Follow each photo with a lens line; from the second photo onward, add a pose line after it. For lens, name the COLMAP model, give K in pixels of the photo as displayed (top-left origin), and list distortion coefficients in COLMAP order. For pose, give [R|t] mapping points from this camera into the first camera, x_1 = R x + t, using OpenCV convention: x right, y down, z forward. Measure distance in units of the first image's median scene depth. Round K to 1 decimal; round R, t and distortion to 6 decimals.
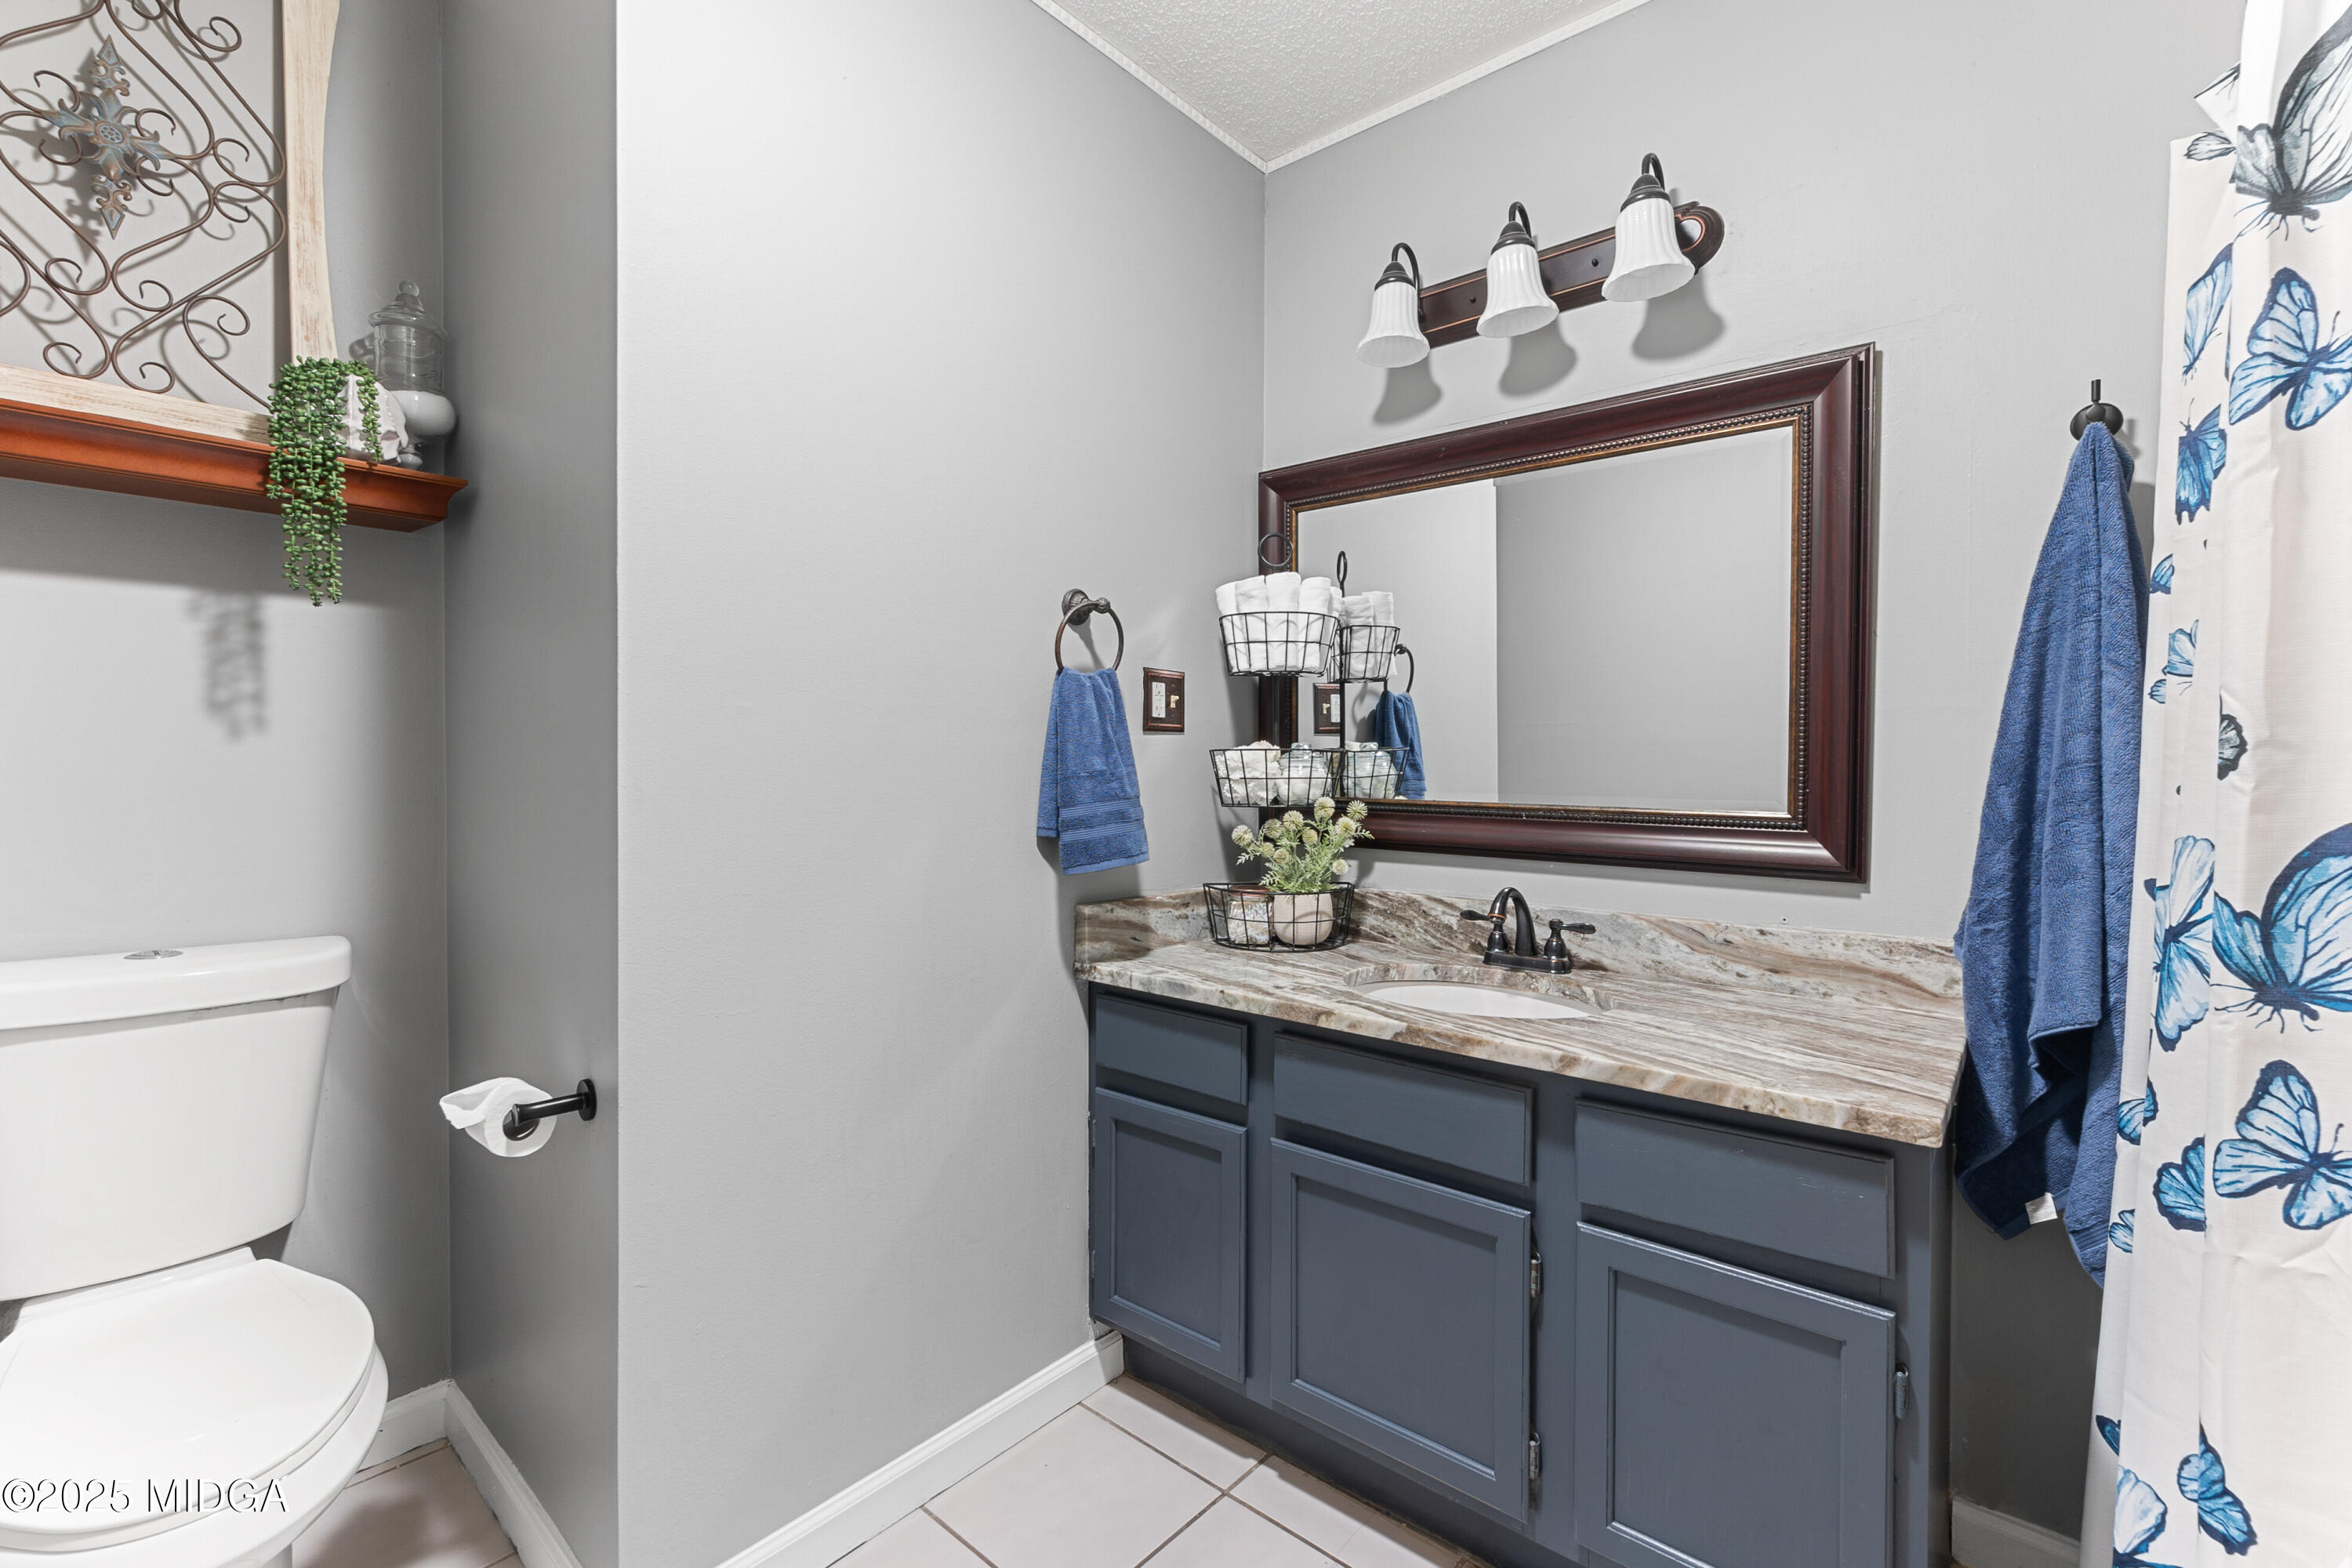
lens RADIAL K [[1027.8, 0, 1165.9], [0, 1027.8, 768.8], [0, 0, 1]] dist [-0.001057, 0.000526]
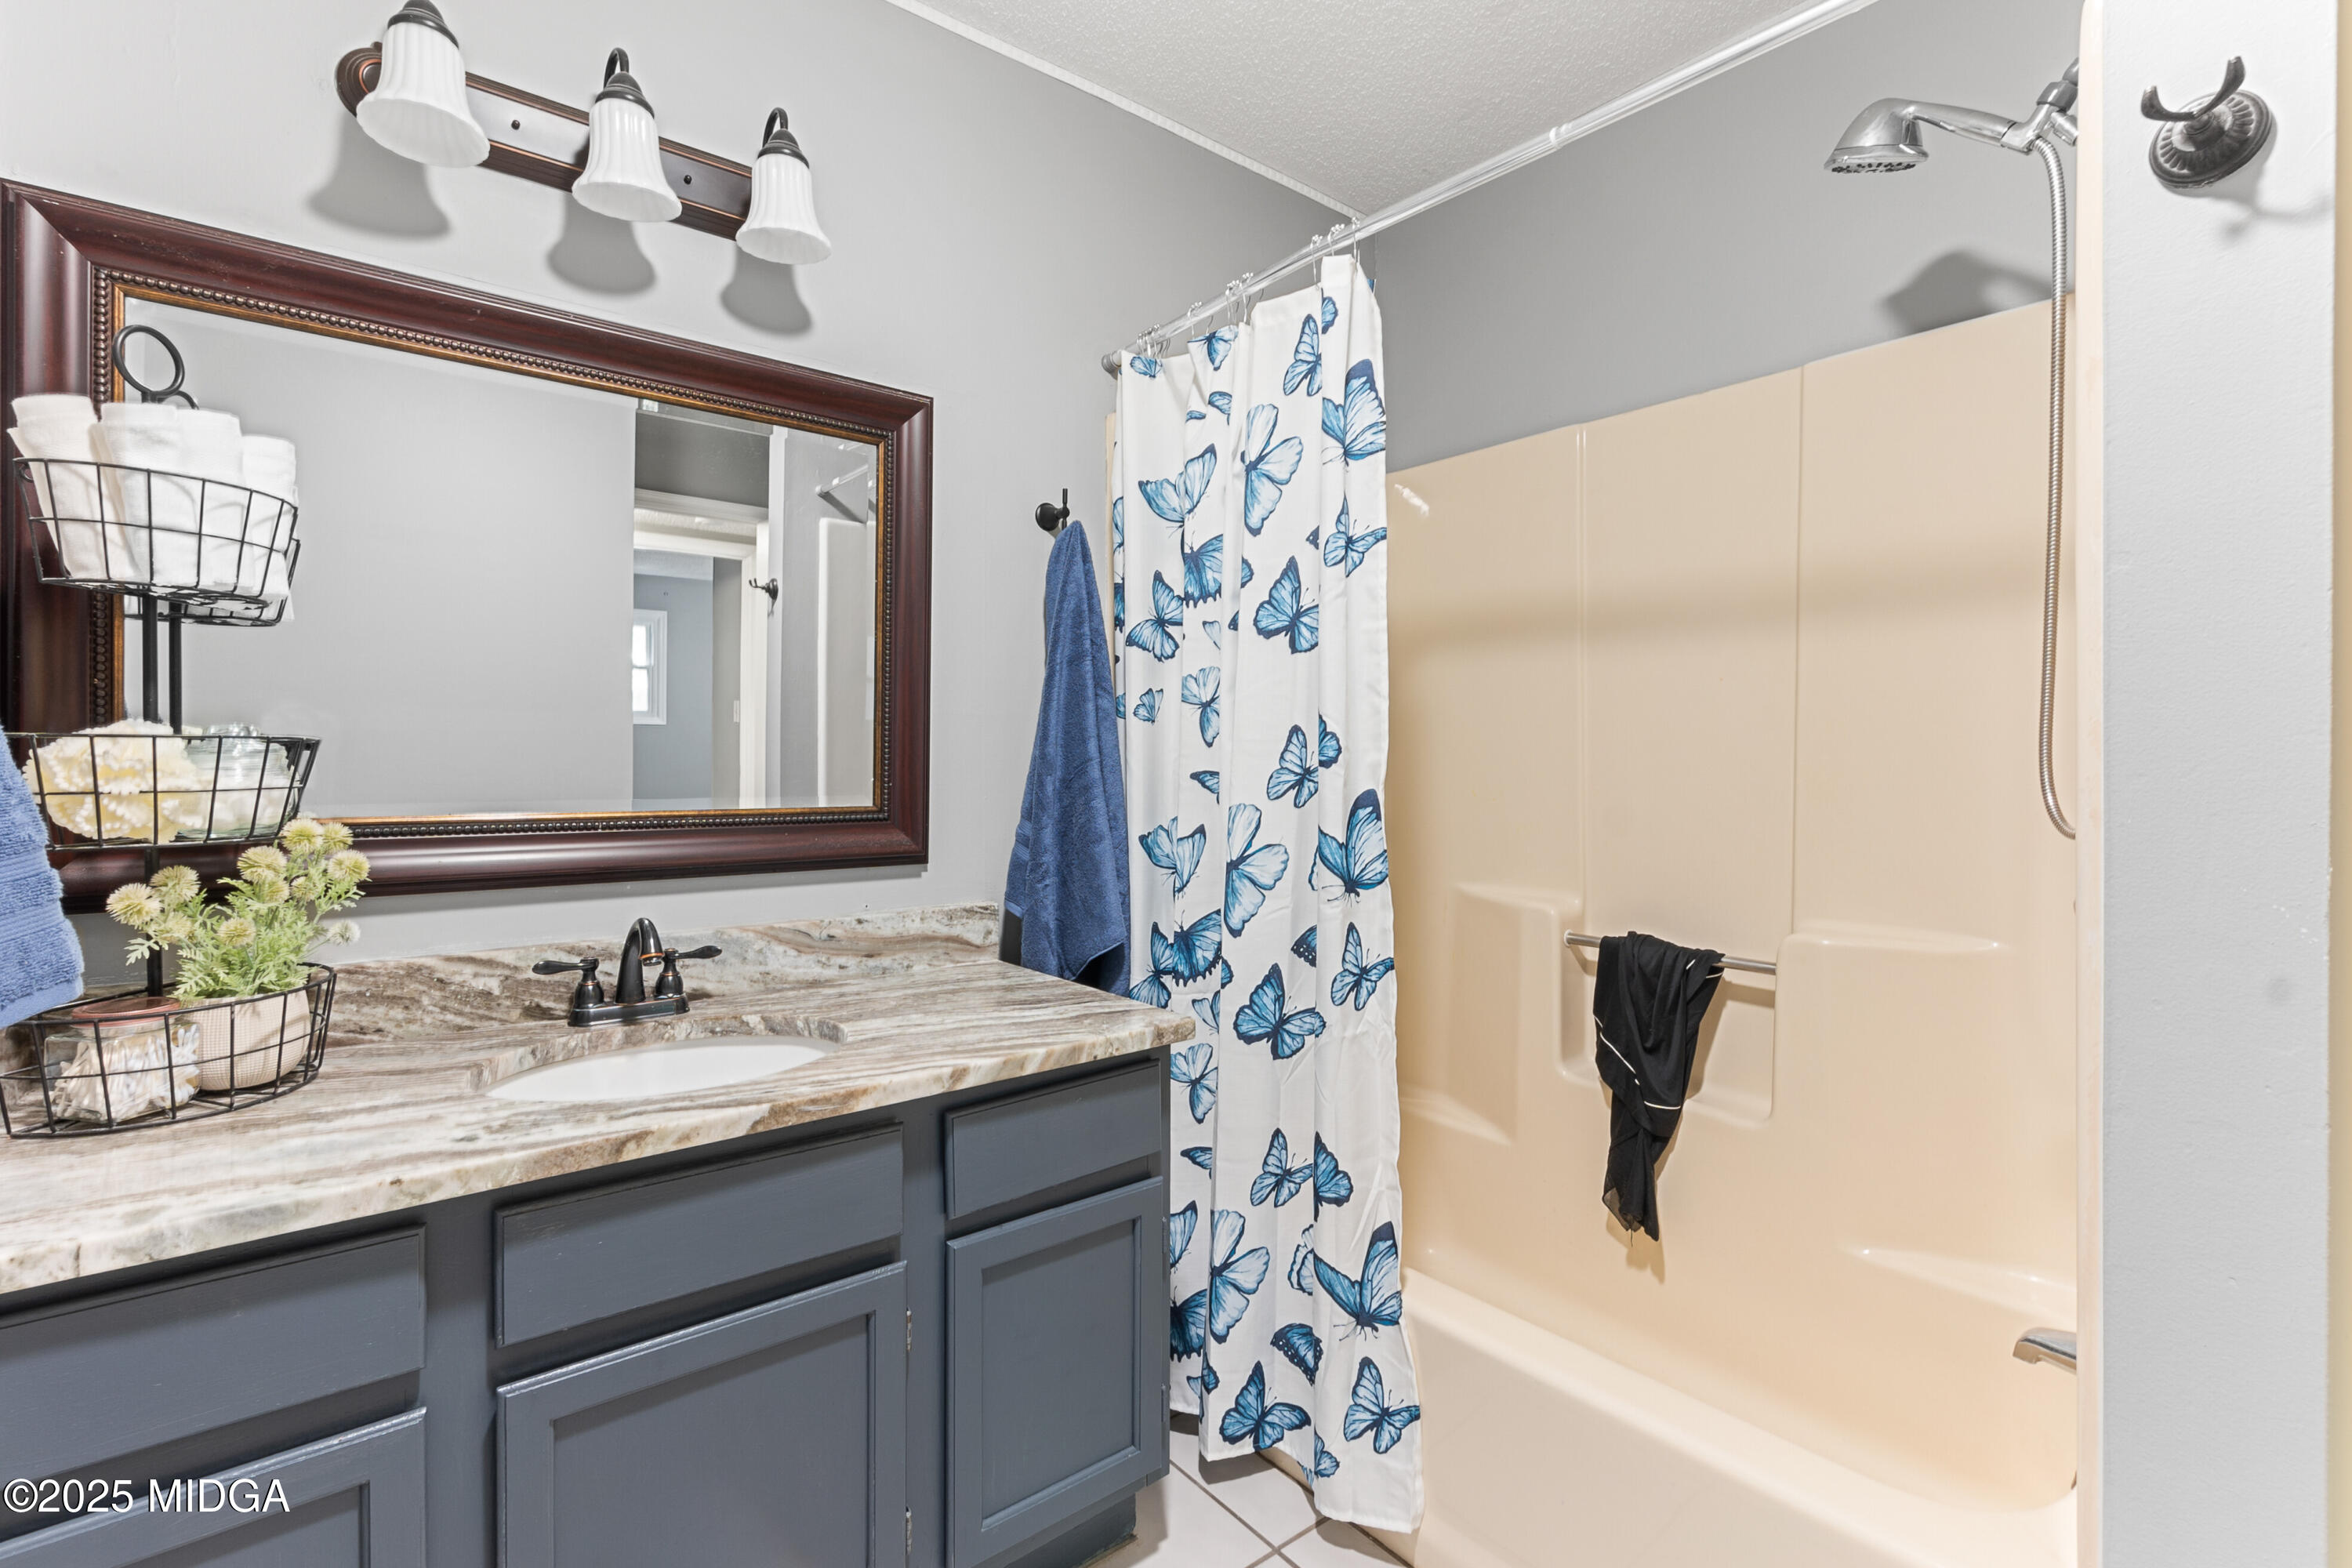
lens RADIAL K [[1027.8, 0, 1165.9], [0, 1027.8, 768.8], [0, 0, 1]] dist [-0.001057, 0.000526]
pose [[0.203608, -0.009219, 0.979009, -0.381664], [0.008905, 0.999932, 0.007564, -0.002021], [-0.979012, 0.007178, 0.203676, 0.477062]]
